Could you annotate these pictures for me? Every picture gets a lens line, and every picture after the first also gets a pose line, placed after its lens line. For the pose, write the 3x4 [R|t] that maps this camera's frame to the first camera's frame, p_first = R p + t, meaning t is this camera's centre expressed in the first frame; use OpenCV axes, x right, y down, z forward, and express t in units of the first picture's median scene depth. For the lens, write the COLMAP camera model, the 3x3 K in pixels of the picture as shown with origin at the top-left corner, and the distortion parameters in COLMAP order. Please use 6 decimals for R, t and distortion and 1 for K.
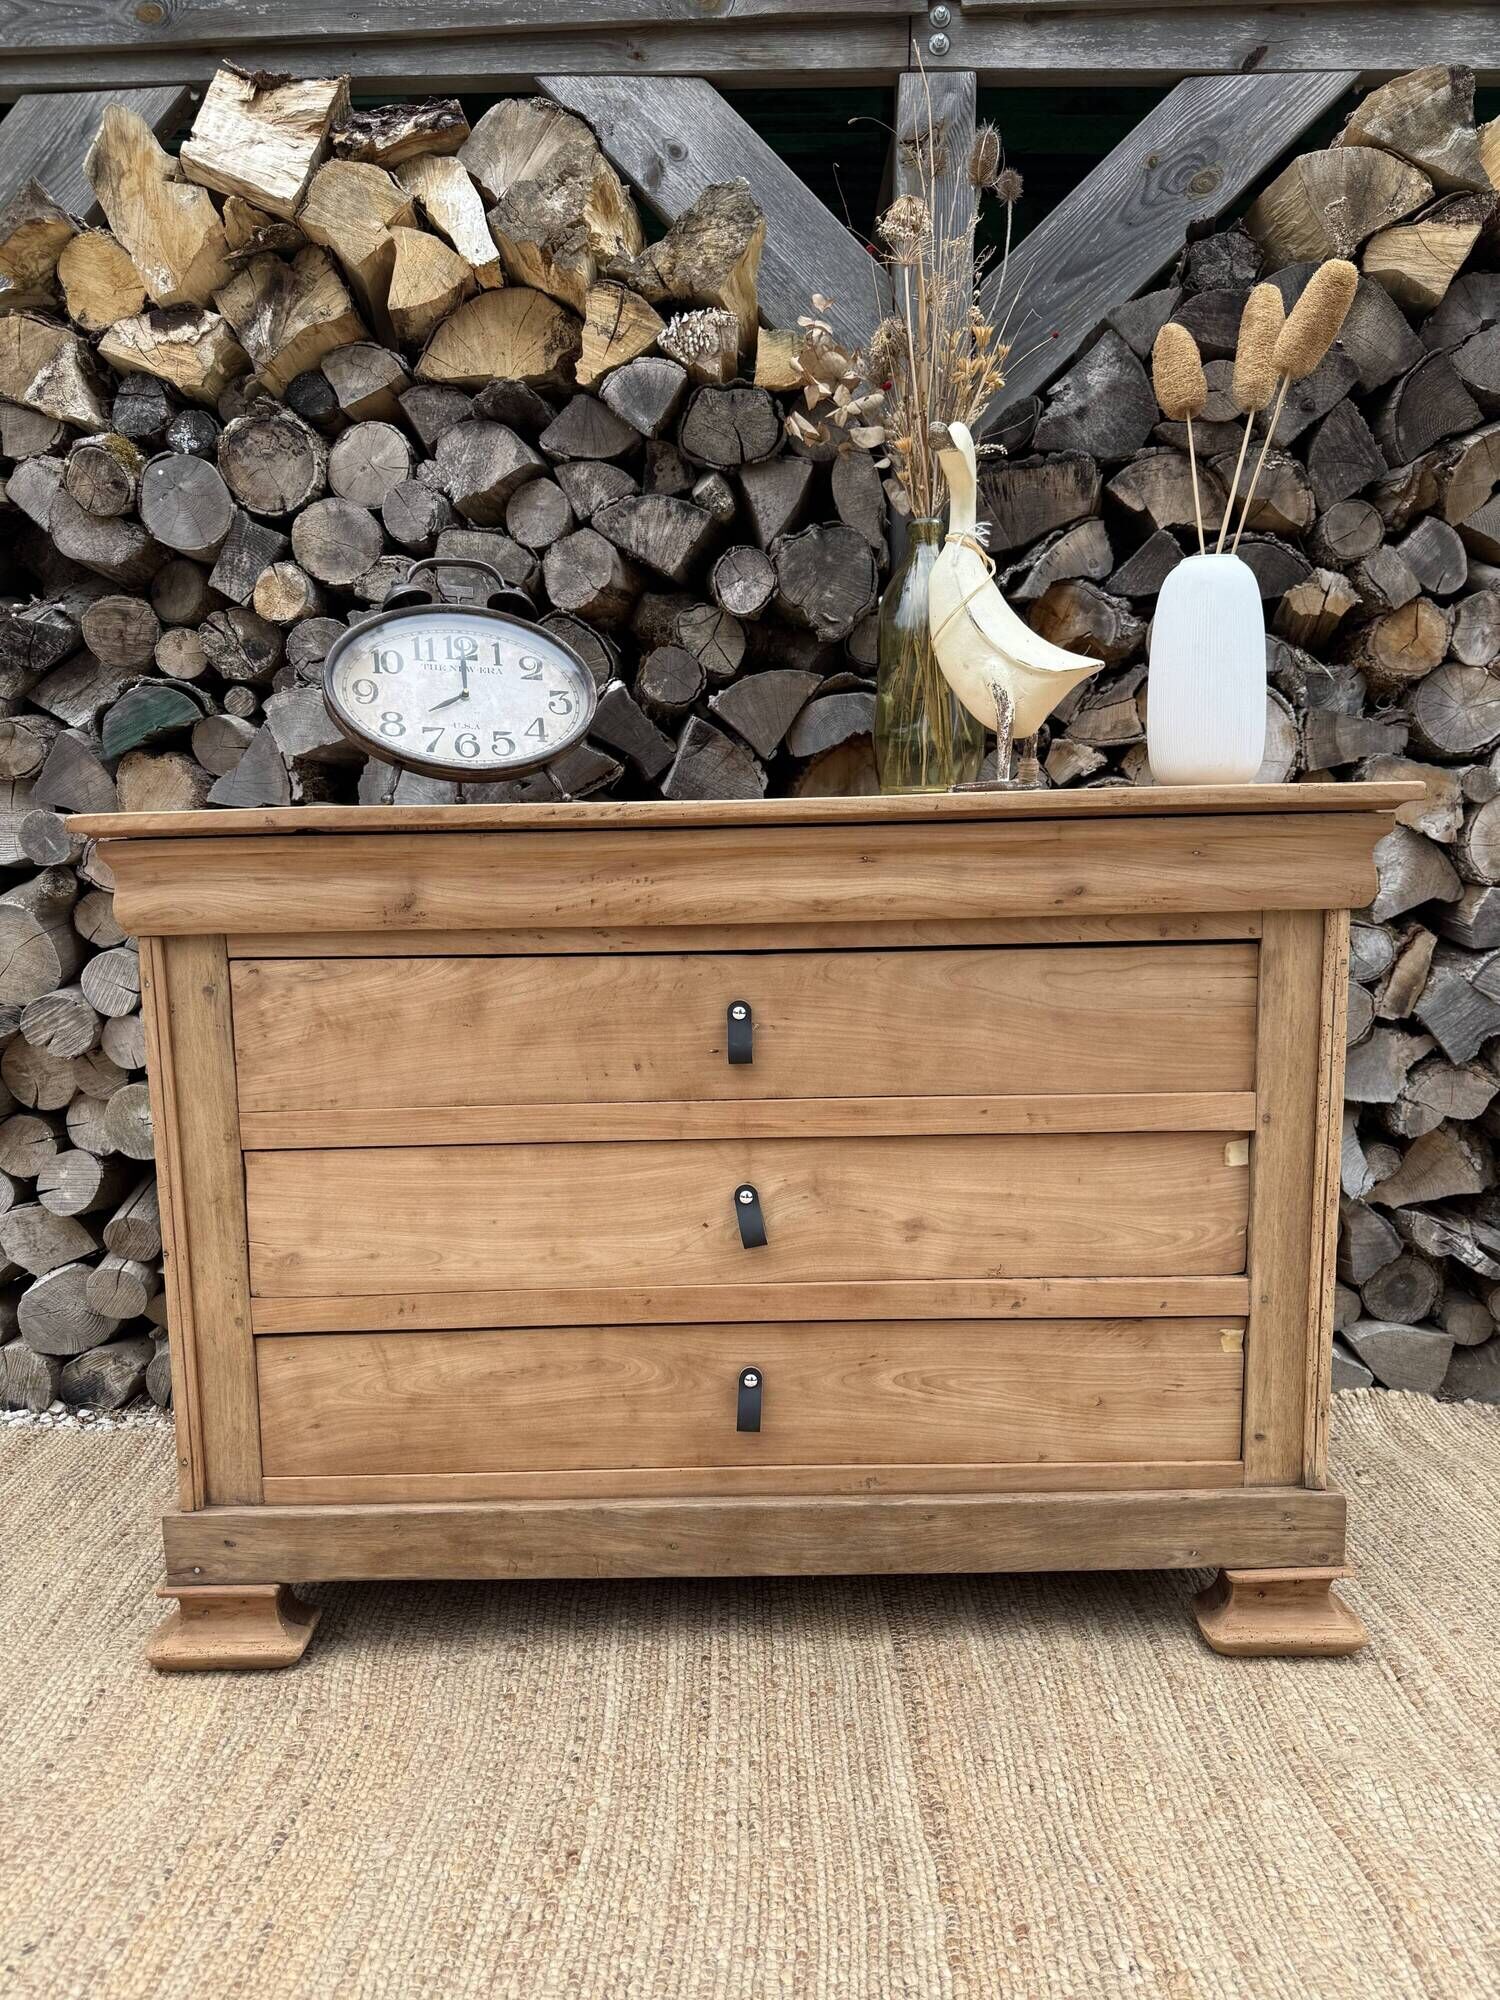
lens RADIAL K [[1417.4, 0, 751.2], [0, 1417.4, 998.7], [0, 0, 1]] dist [0.019901, -0.027625]
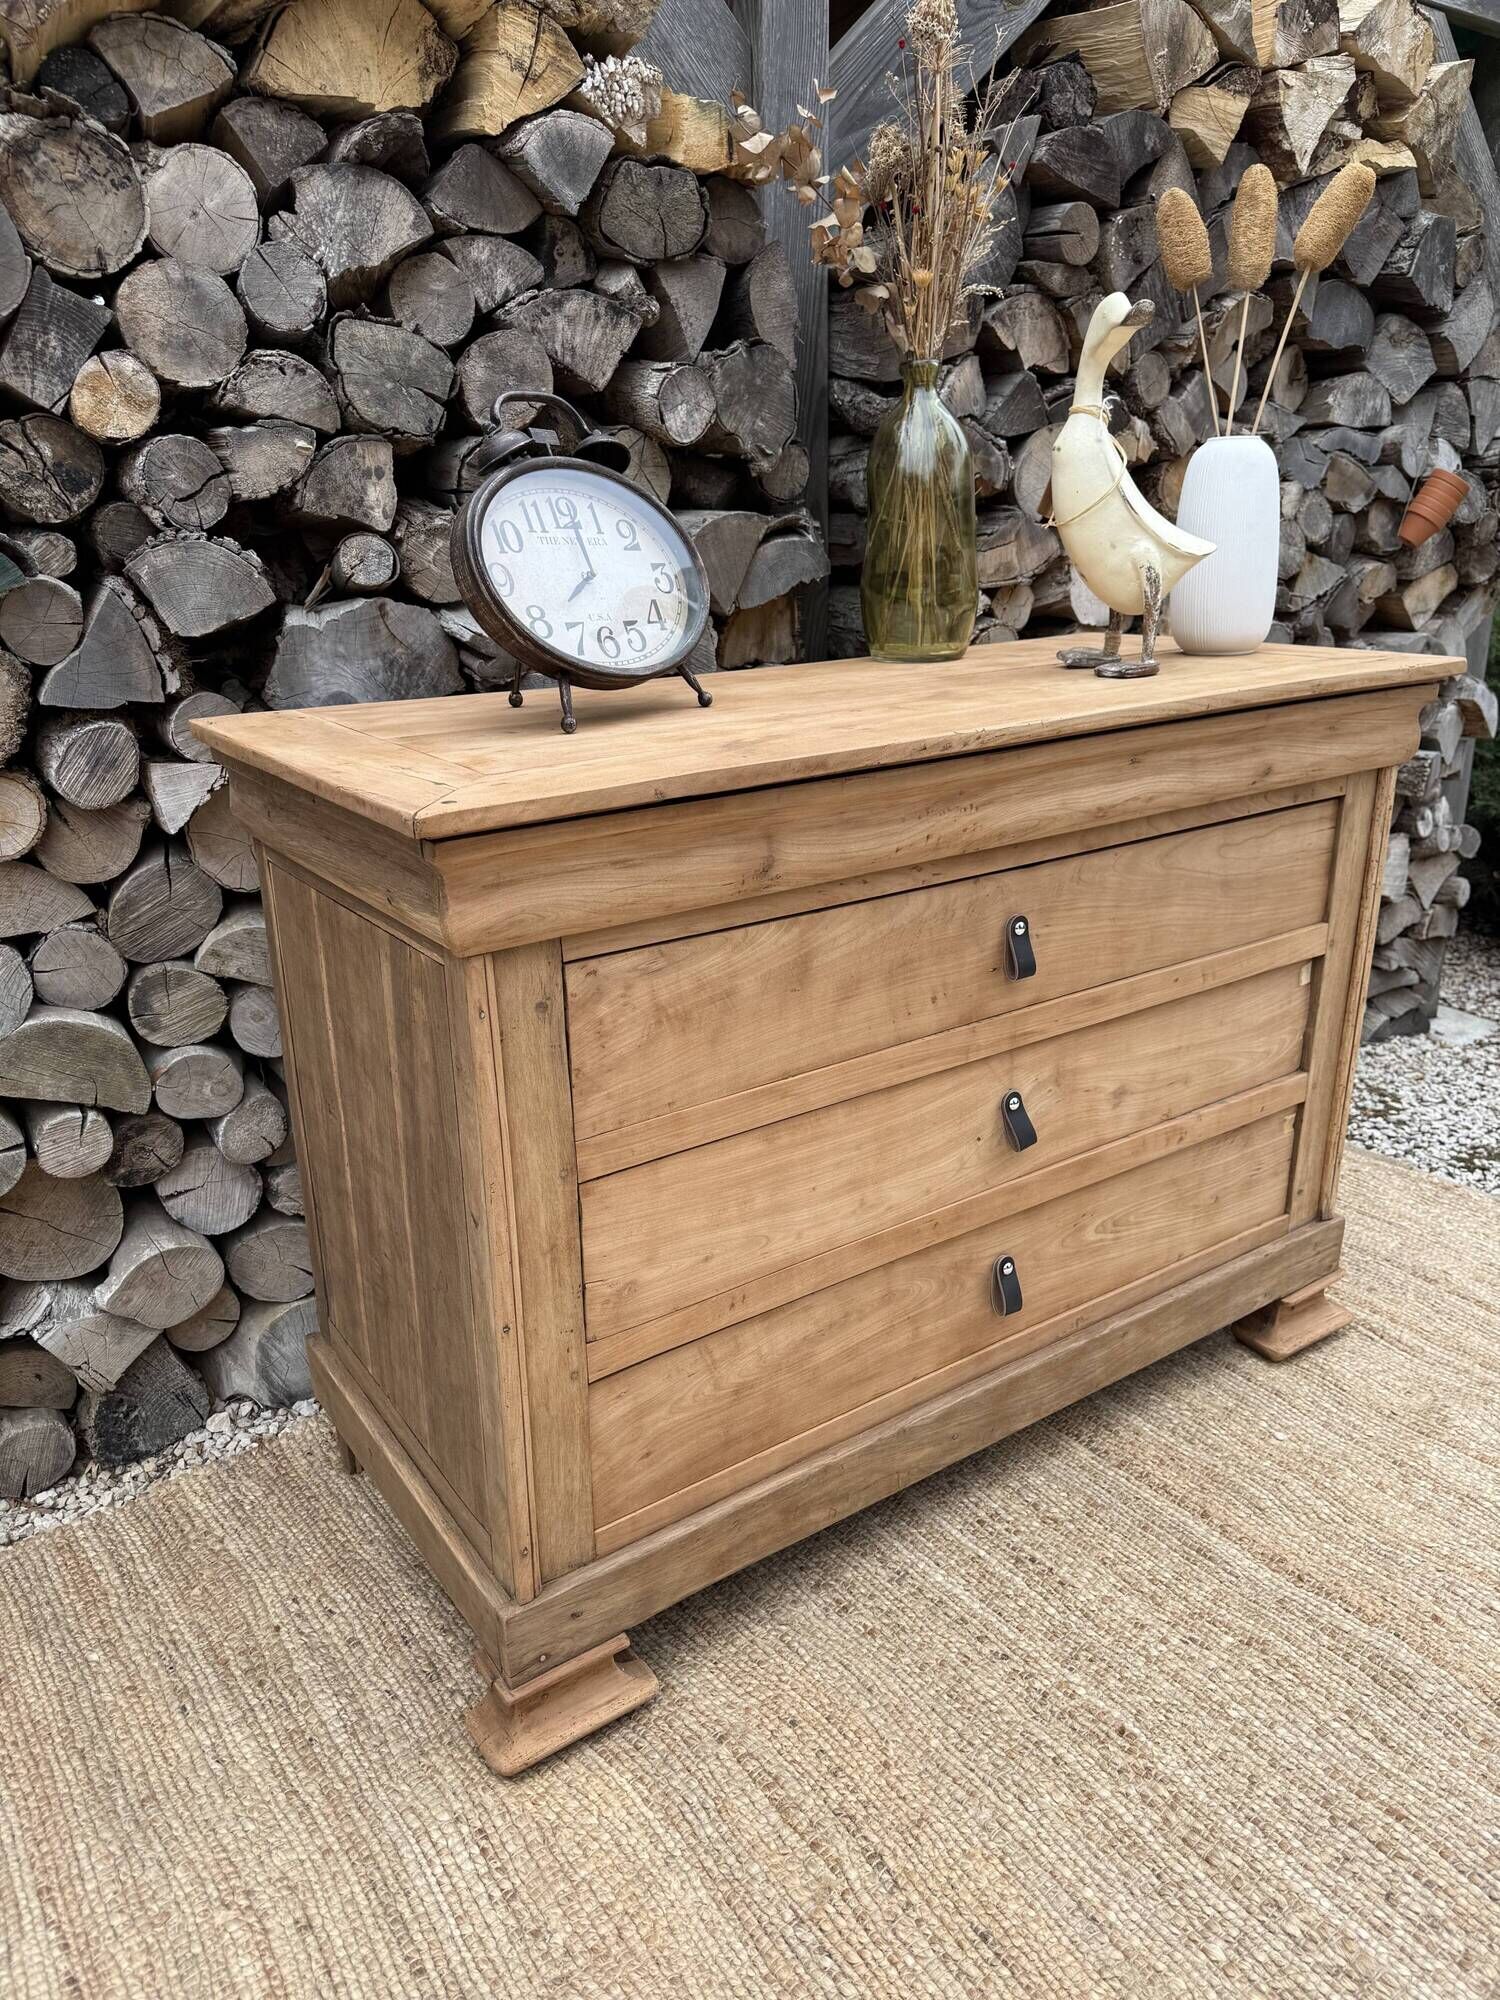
lens RADIAL K [[1417.4, 0, 742.3], [0, 1417.4, 997.5], [0, 0, 1]] dist [0.019901, -0.027625]
pose [[0.821278, -0.185915, 0.539387, -0.521745], [0.079820, 0.973560, 0.214030, -0.124506], [-0.564917, -0.132724, 0.814403, 0.216917]]
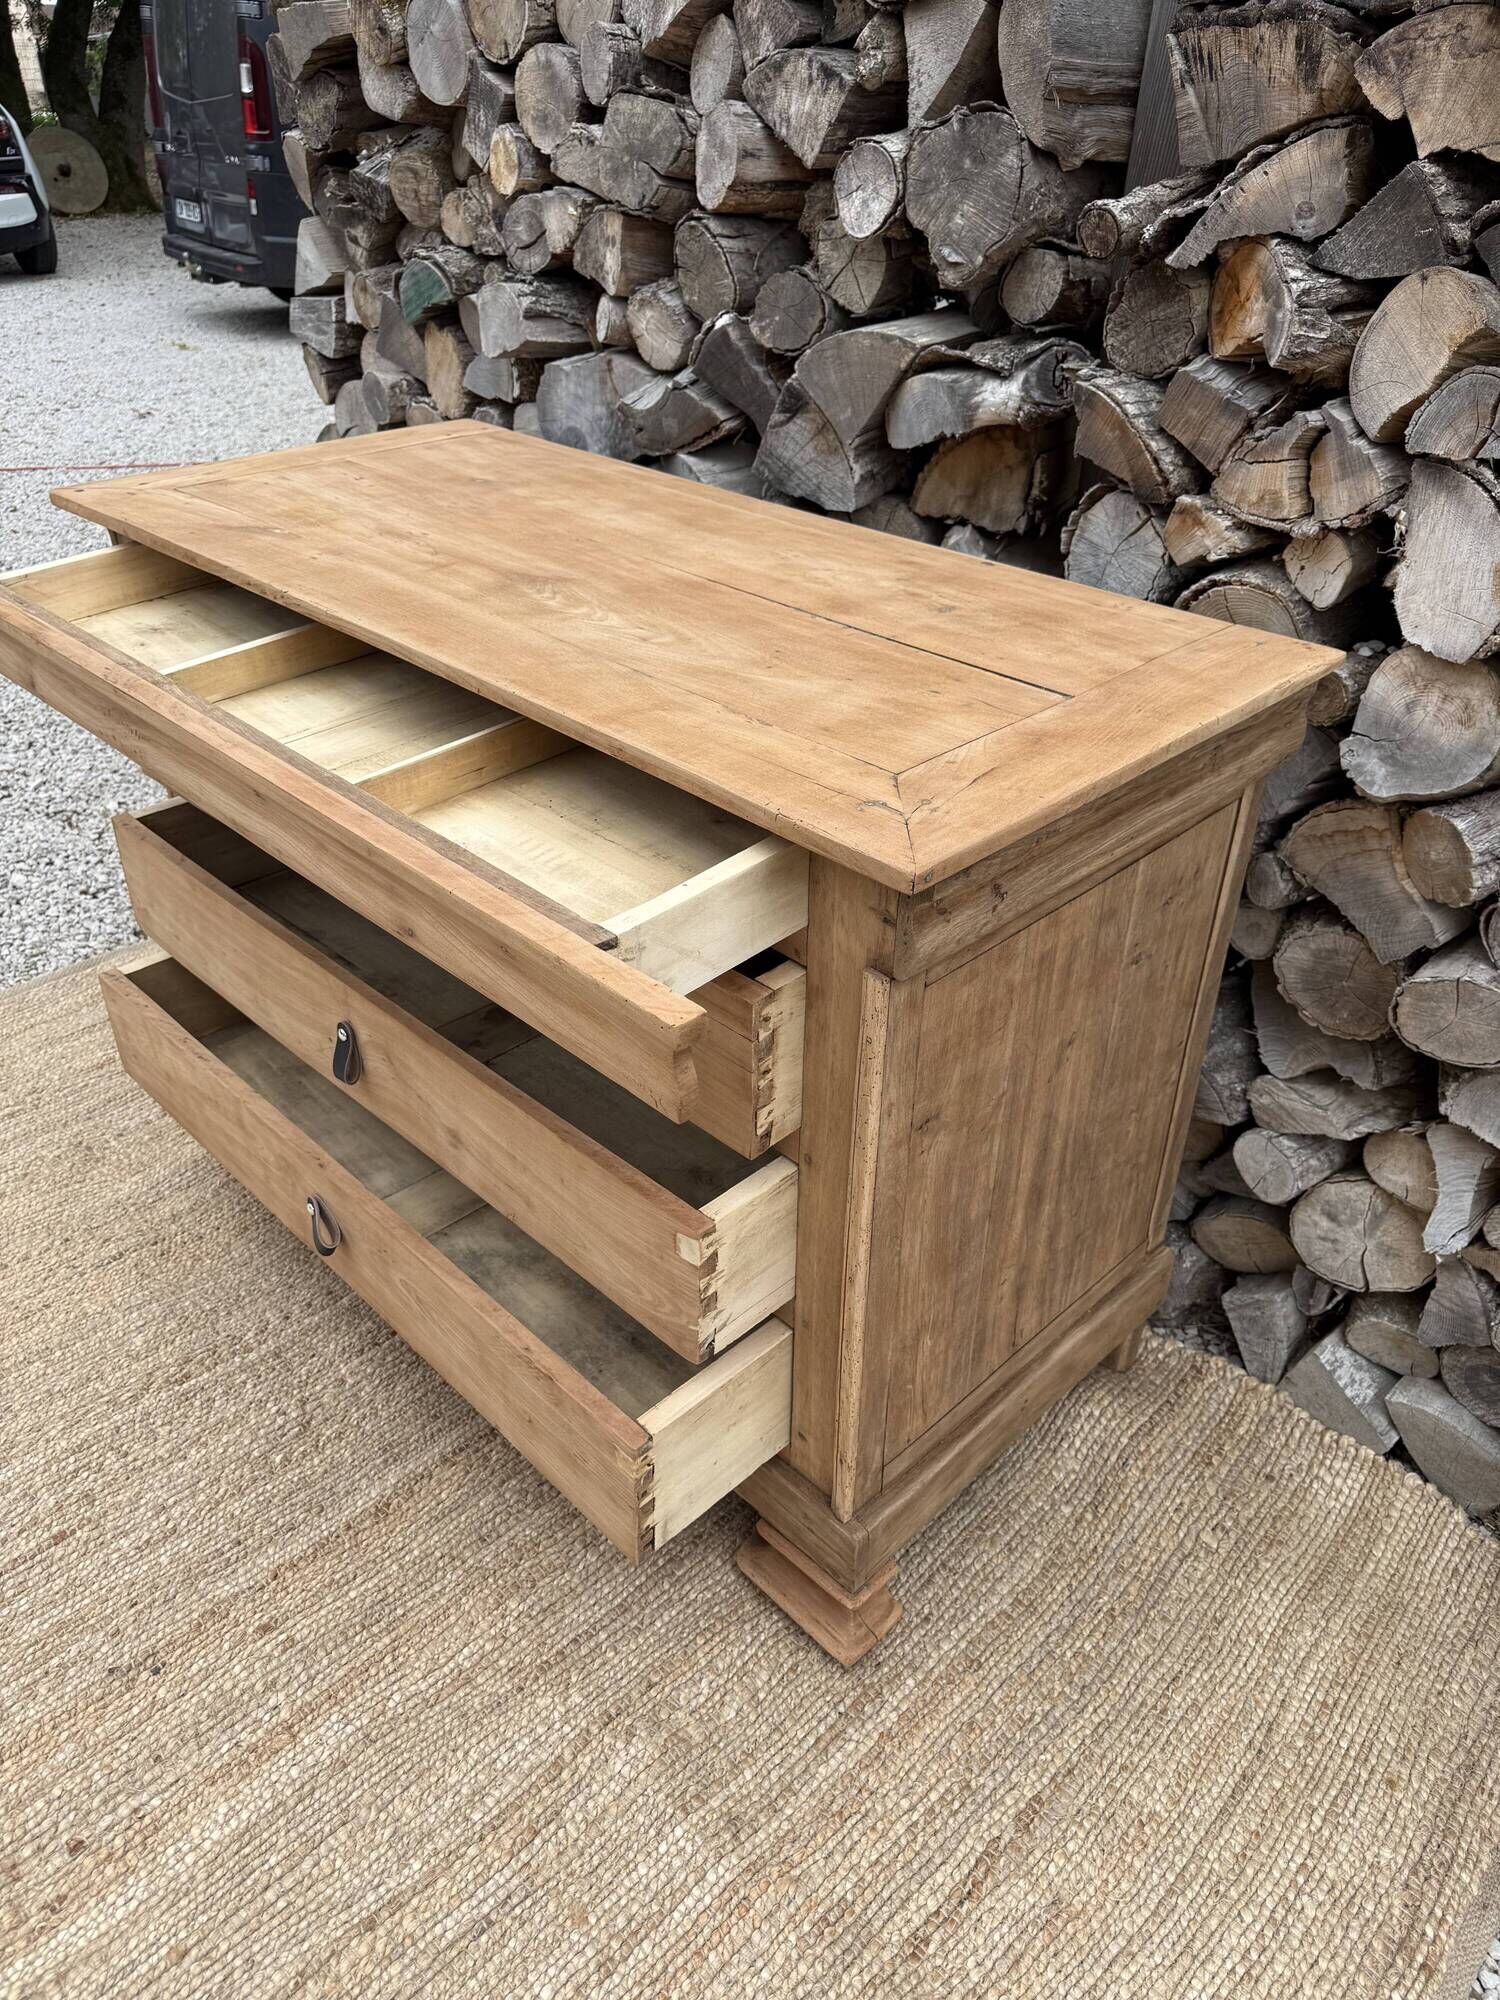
lens RADIAL K [[1417.4, 0, 752.7], [0, 1417.4, 1010.9], [0, 0, 1]] dist [0.019901, -0.027625]
pose [[0.709258, 0.413856, -0.570681, 0.564364], [-0.118602, 0.868049, 0.482105, -0.276368], [0.694901, -0.274253, 0.664754, 0.343273]]
